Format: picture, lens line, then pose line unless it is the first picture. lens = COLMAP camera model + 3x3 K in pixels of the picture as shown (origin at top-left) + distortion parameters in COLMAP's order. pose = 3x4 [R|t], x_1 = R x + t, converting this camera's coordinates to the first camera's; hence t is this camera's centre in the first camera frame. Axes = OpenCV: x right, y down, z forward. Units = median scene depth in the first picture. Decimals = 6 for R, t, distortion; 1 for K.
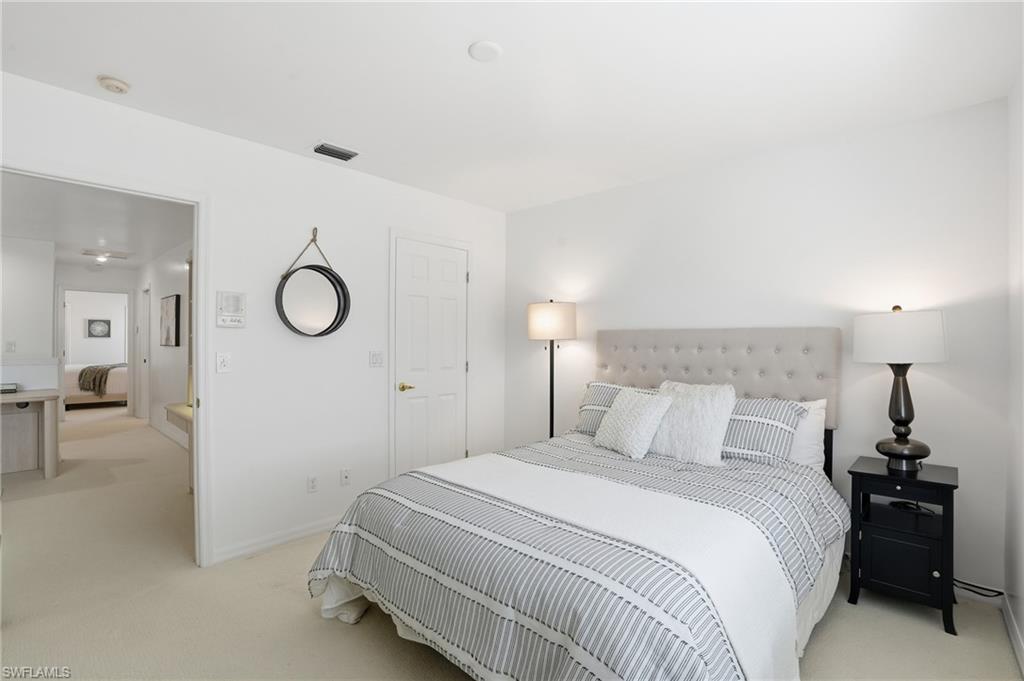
lens RADIAL K [[476.2, 0, 509.7], [0, 476.2, 340.9], [0, 0, 1]] dist [-0.064745, 0.021862]
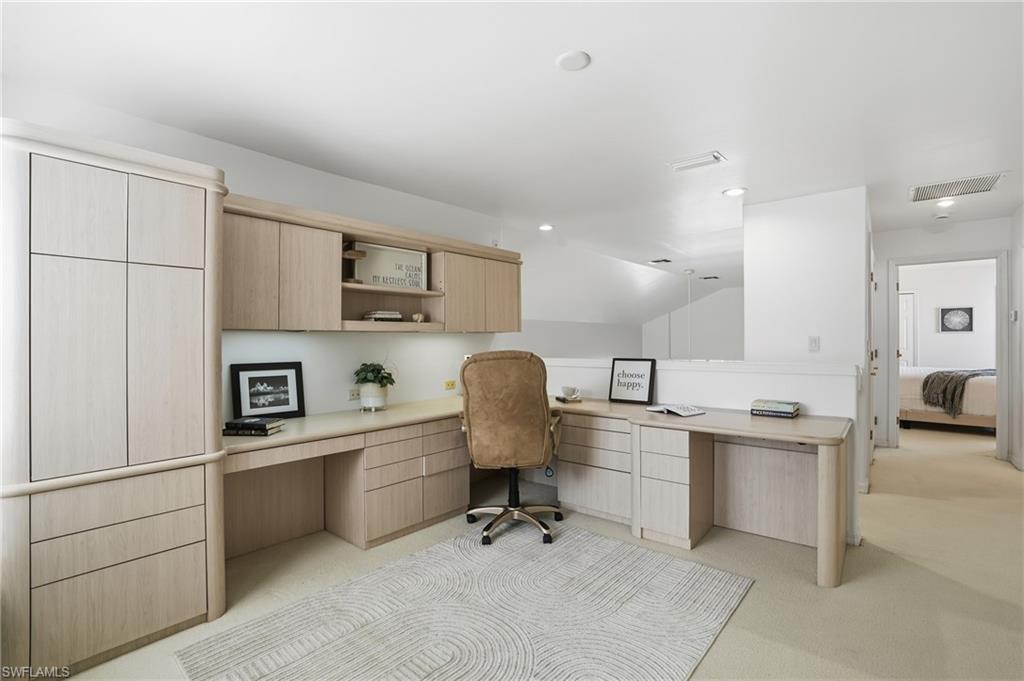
lens RADIAL K [[476.2, 0, 509.7], [0, 476.2, 340.9], [0, 0, 1]] dist [-0.064745, 0.021862]
pose [[0.050023, 0.003559, -0.998742, -0.272082], [0.005293, 0.999979, 0.003829, 0.001549], [0.998734, -0.005478, 0.050003, 0.337598]]
